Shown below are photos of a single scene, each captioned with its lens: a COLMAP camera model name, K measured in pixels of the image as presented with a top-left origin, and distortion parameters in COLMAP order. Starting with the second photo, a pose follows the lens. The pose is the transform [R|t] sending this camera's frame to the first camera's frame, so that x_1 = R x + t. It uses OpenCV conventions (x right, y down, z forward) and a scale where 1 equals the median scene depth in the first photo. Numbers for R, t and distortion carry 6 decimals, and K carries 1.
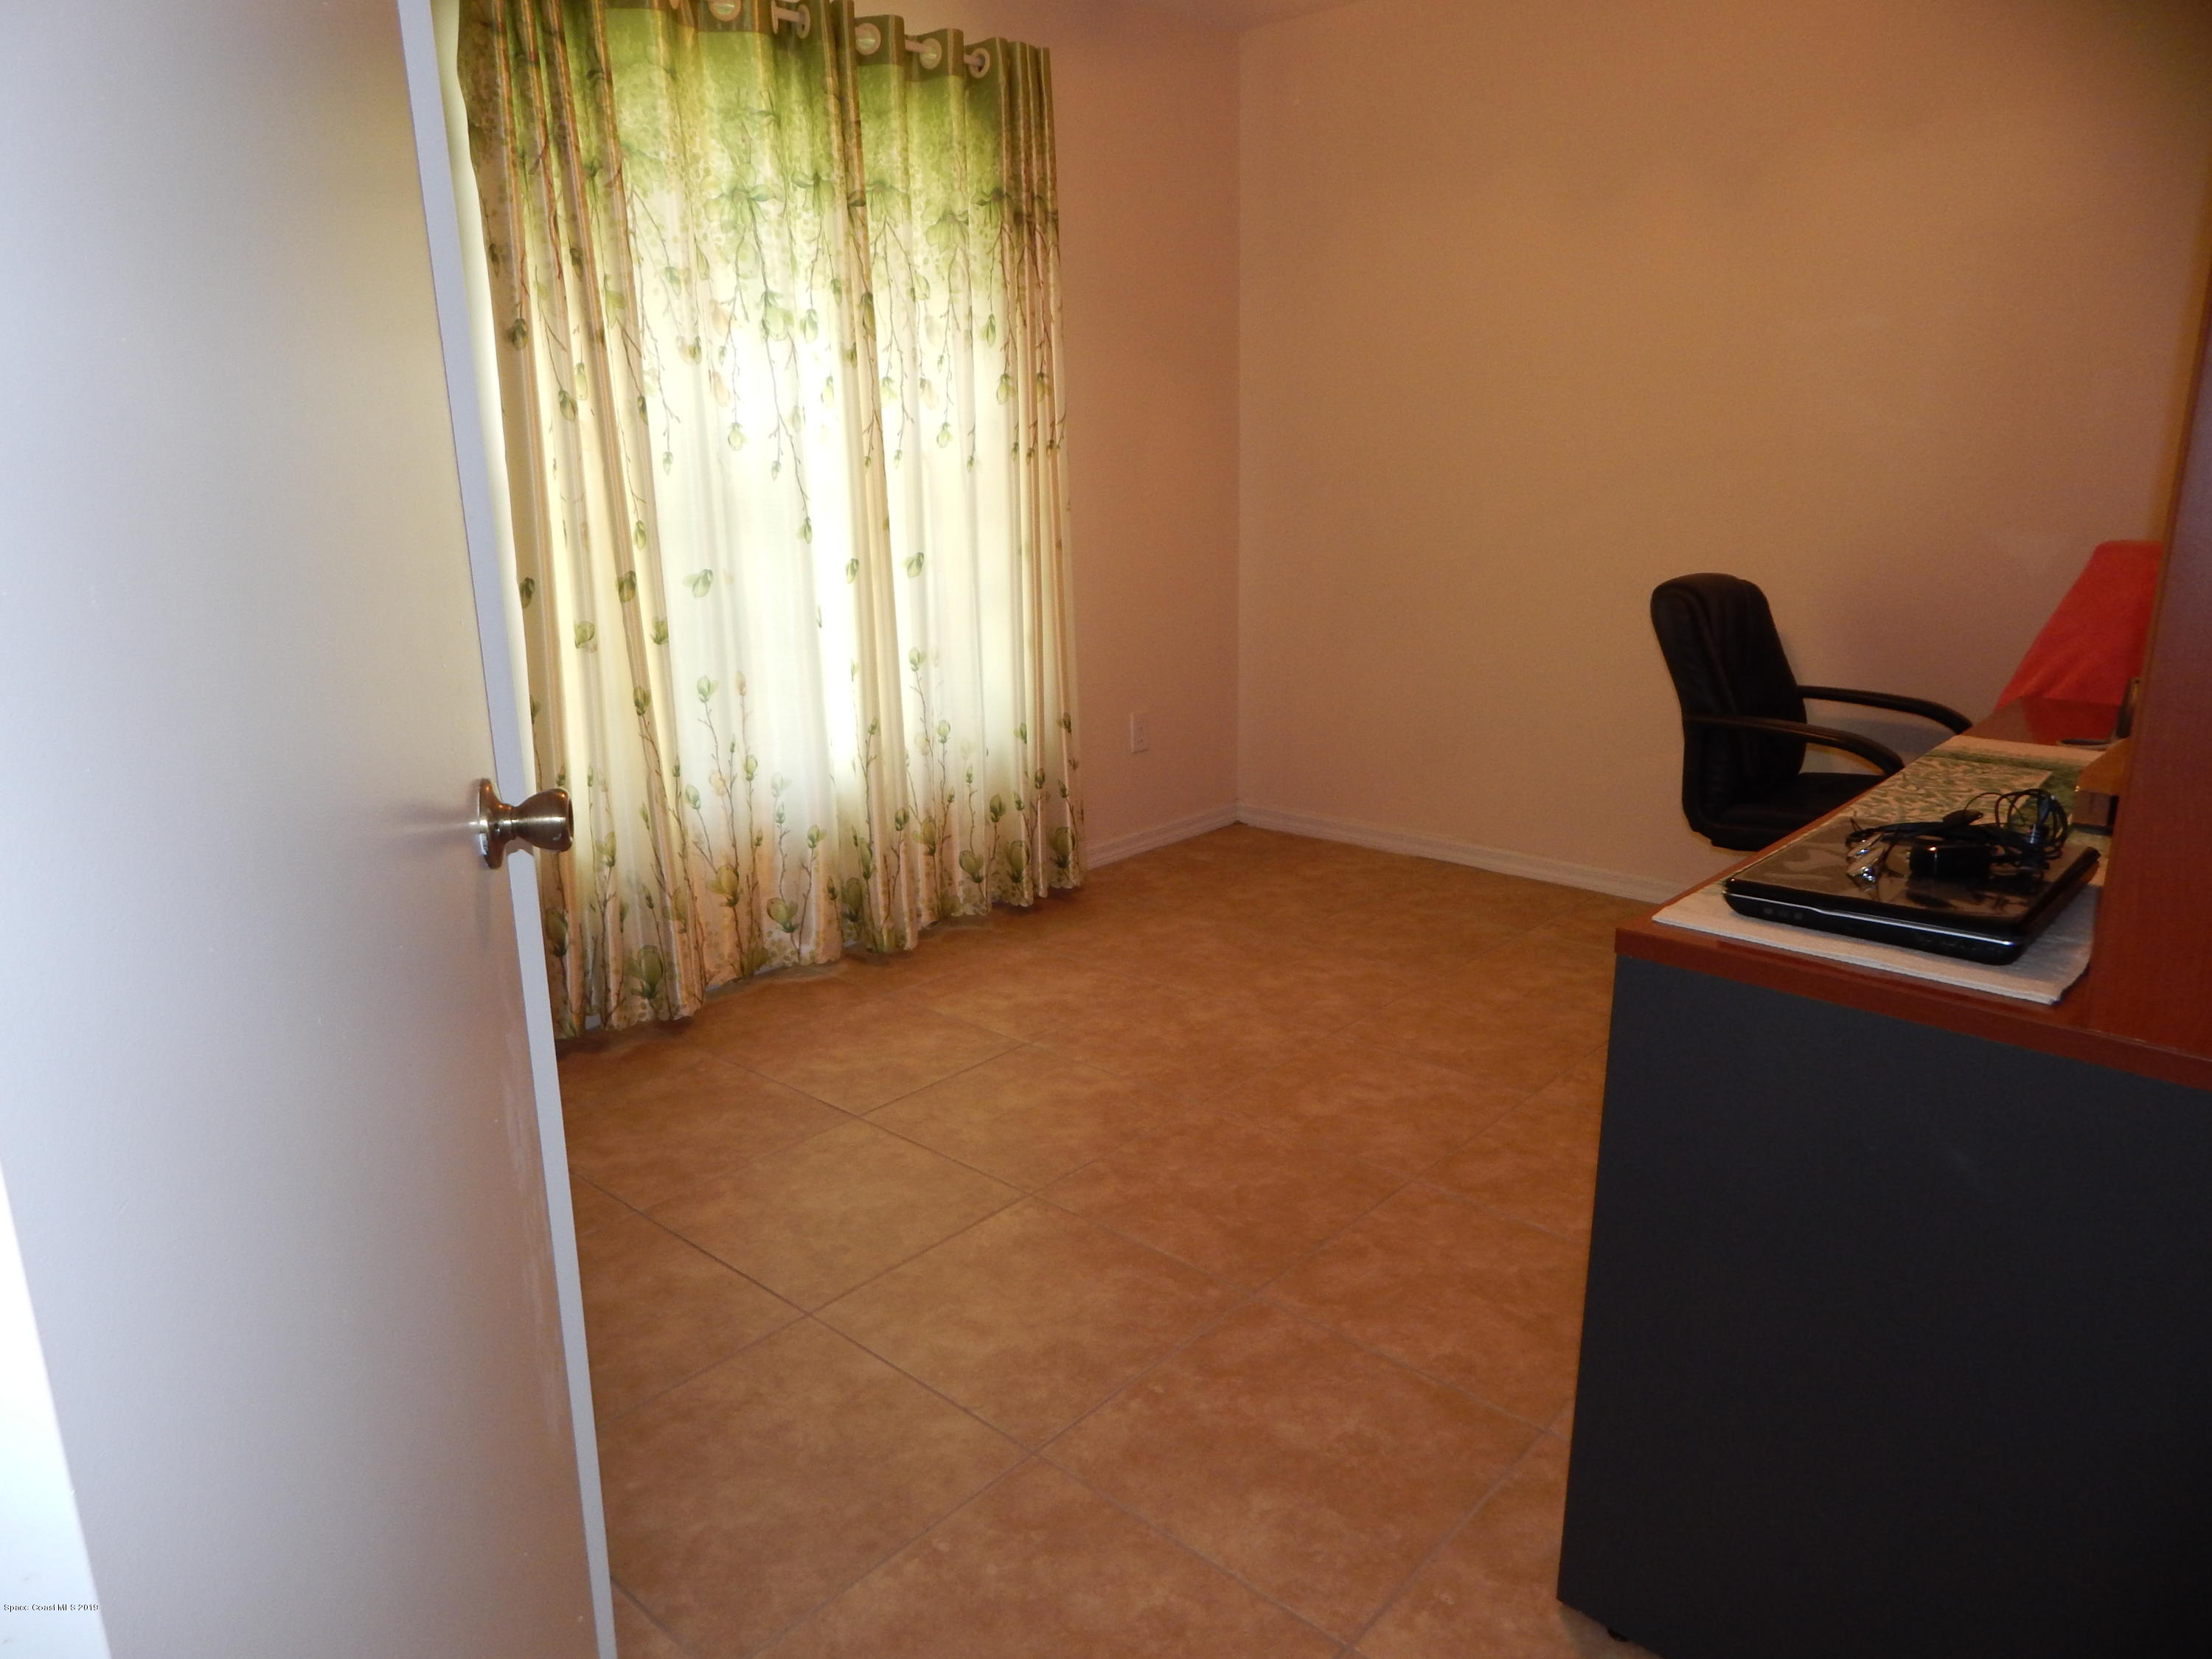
lens RADIAL K [[1442.6, 0, 1111.1], [0, 1442.6, 844.1], [0, 0, 1]] dist [-0.002435, -0.011167]
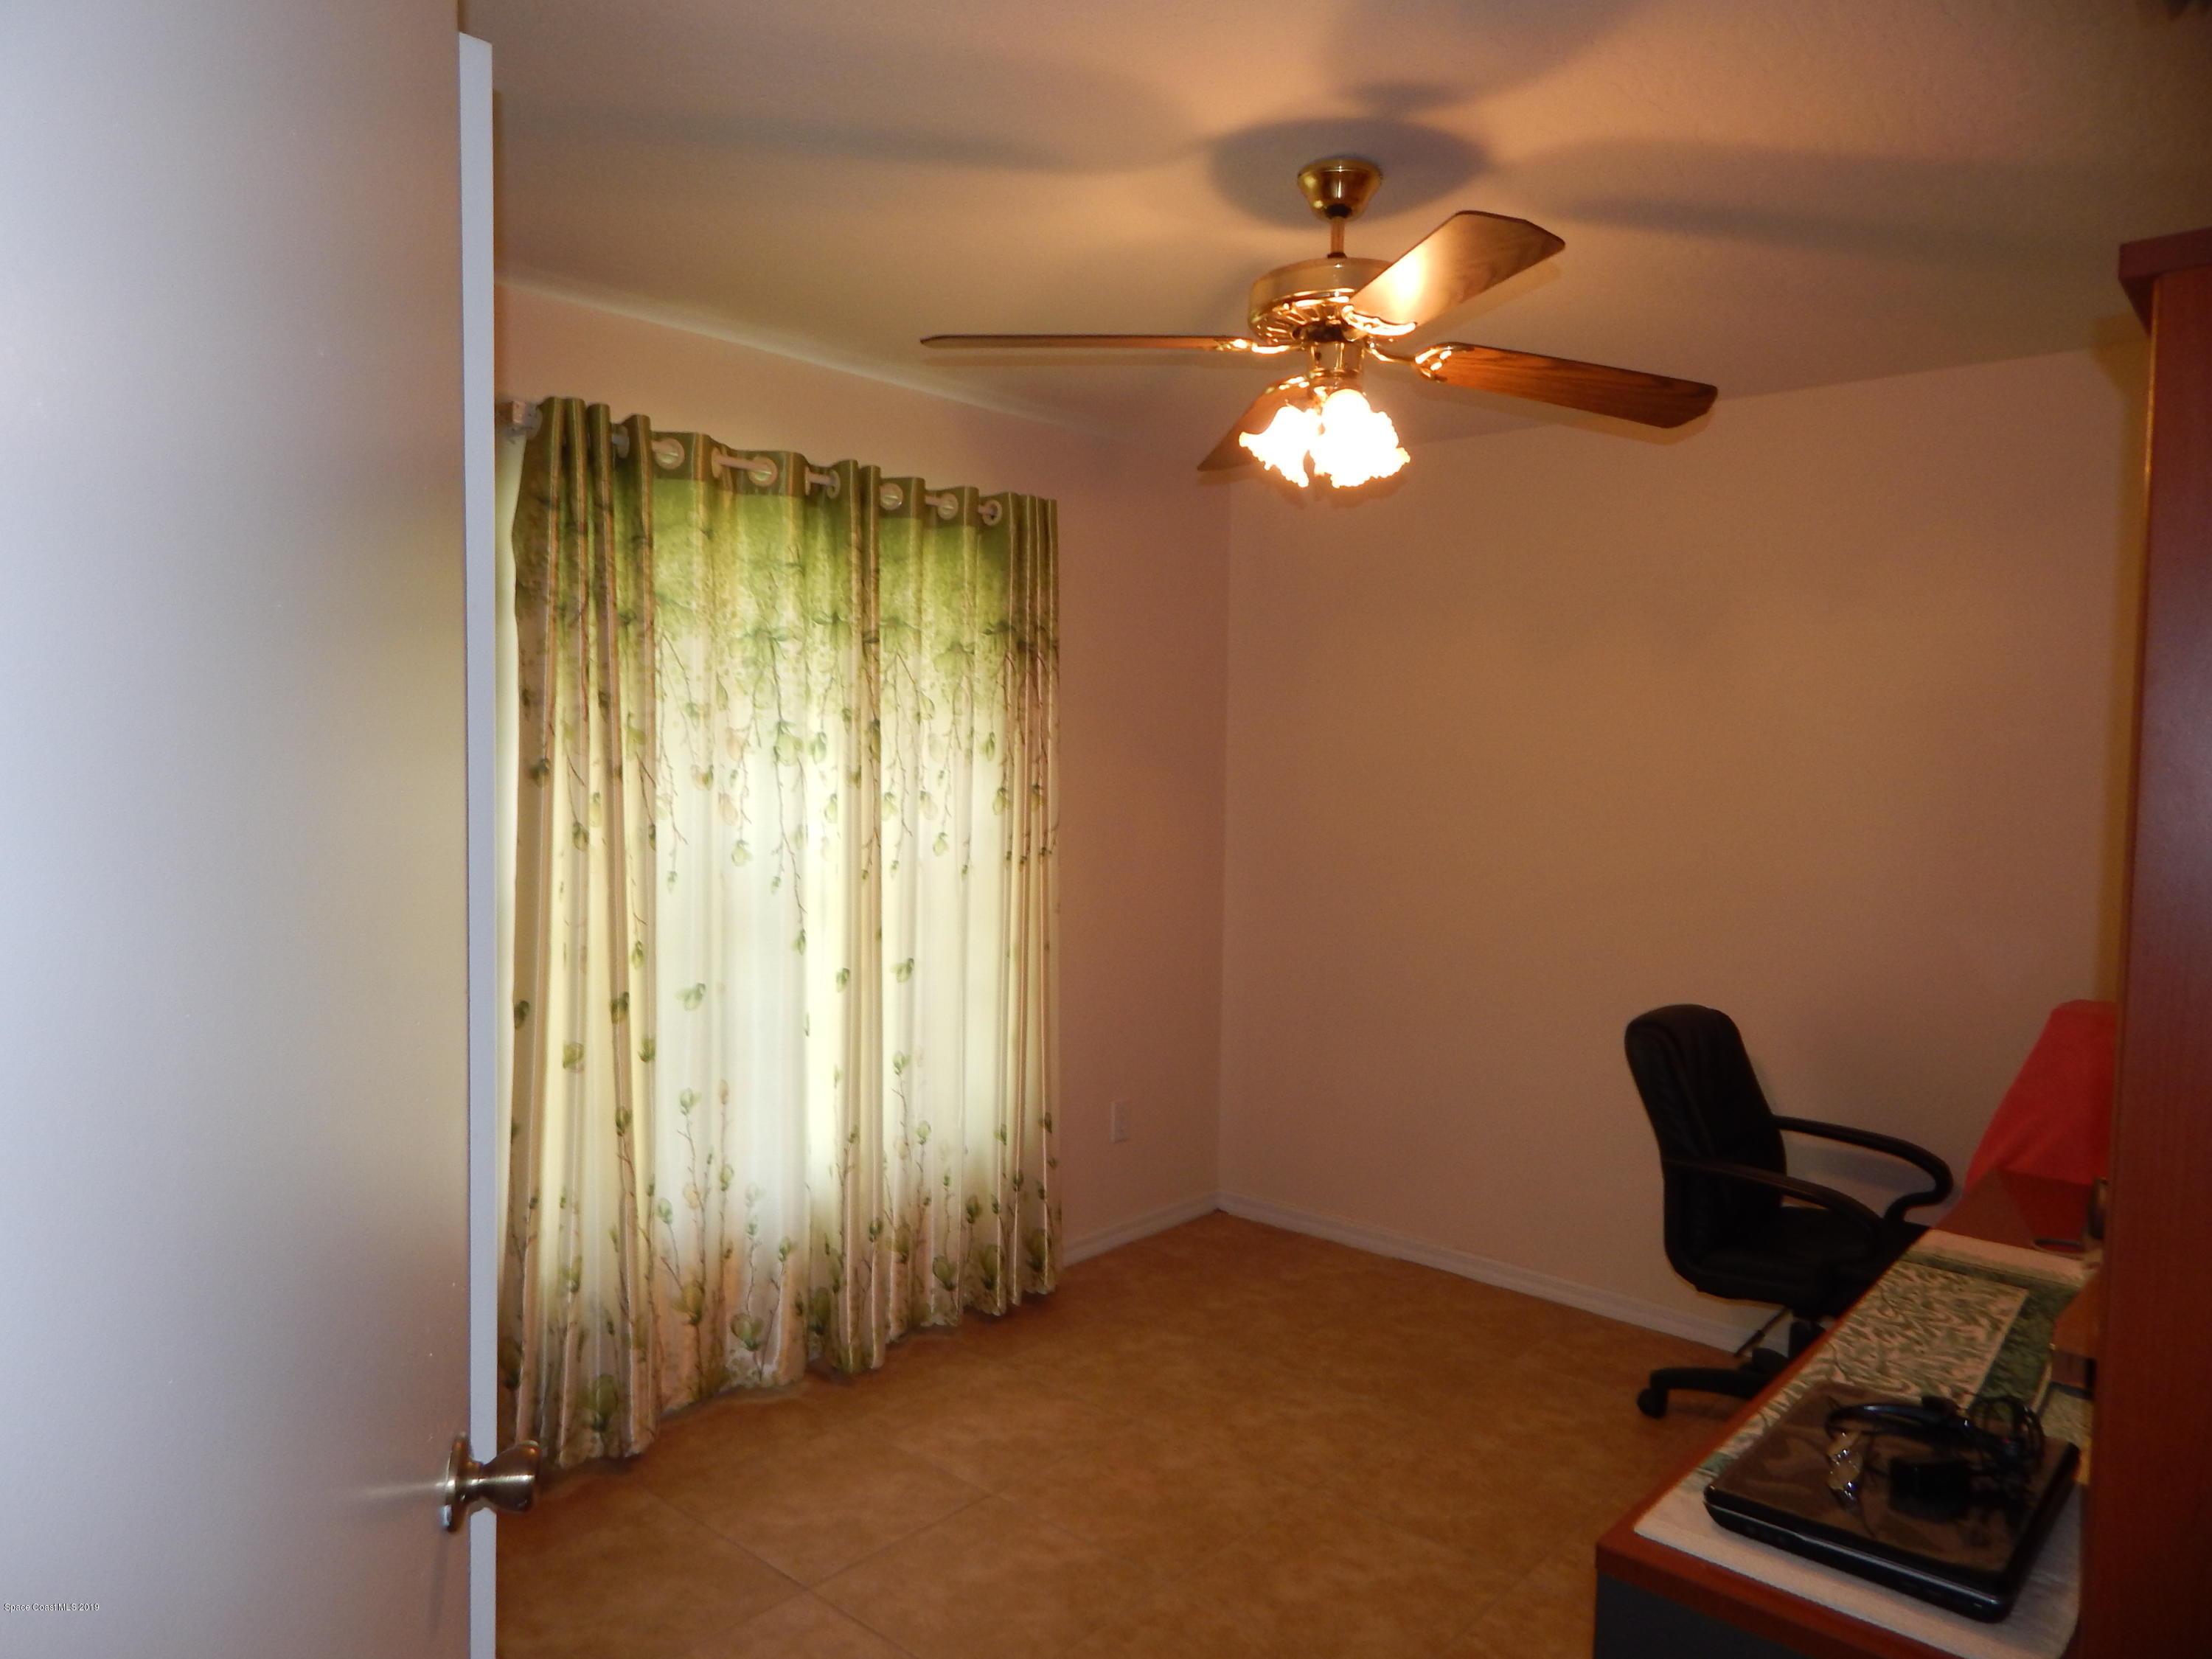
lens RADIAL K [[1442.6, 0, 1111.2], [0, 1442.6, 820.2], [0, 0, 1]] dist [-0.002435, -0.011167]
pose [[0.999403, 0.033709, 0.007516, -0.001525], [-0.031391, 0.977341, -0.209332, -0.097993], [-0.014402, 0.208972, 0.977816, -0.025029]]
